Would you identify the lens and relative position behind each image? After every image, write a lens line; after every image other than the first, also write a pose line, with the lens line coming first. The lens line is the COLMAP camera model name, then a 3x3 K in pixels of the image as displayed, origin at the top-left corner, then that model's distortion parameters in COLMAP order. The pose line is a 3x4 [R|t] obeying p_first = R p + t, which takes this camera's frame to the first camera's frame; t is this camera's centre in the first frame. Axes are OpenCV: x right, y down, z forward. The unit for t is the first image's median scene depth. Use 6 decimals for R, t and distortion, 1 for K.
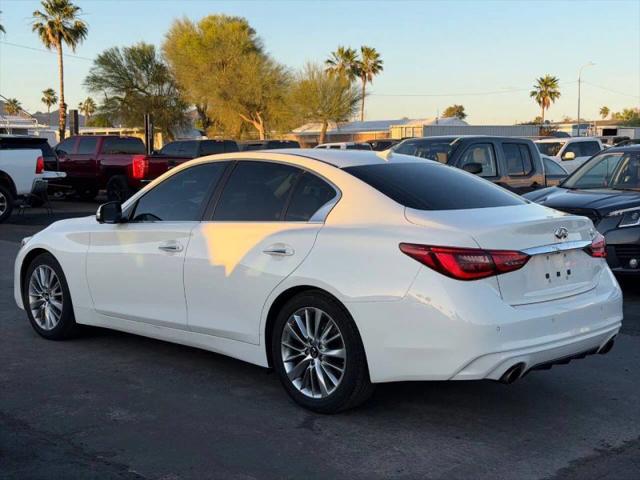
lens RADIAL K [[847.5, 0, 320.0], [0, 847.5, 240.0], [0, 0, 1]] dist [0.118026, -0.026562]
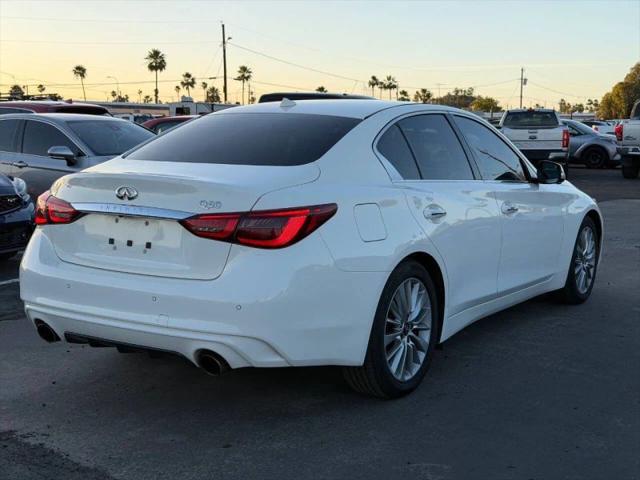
lens RADIAL K [[847.5, 0, 320.0], [0, 847.5, 240.0], [0, 0, 1]] dist [0.118026, -0.026562]
pose [[0.214194, 0.126118, -0.968615, 1.048122], [-0.102913, 0.989024, 0.106018, -0.064793], [0.971355, 0.076974, 0.224823, 0.939661]]
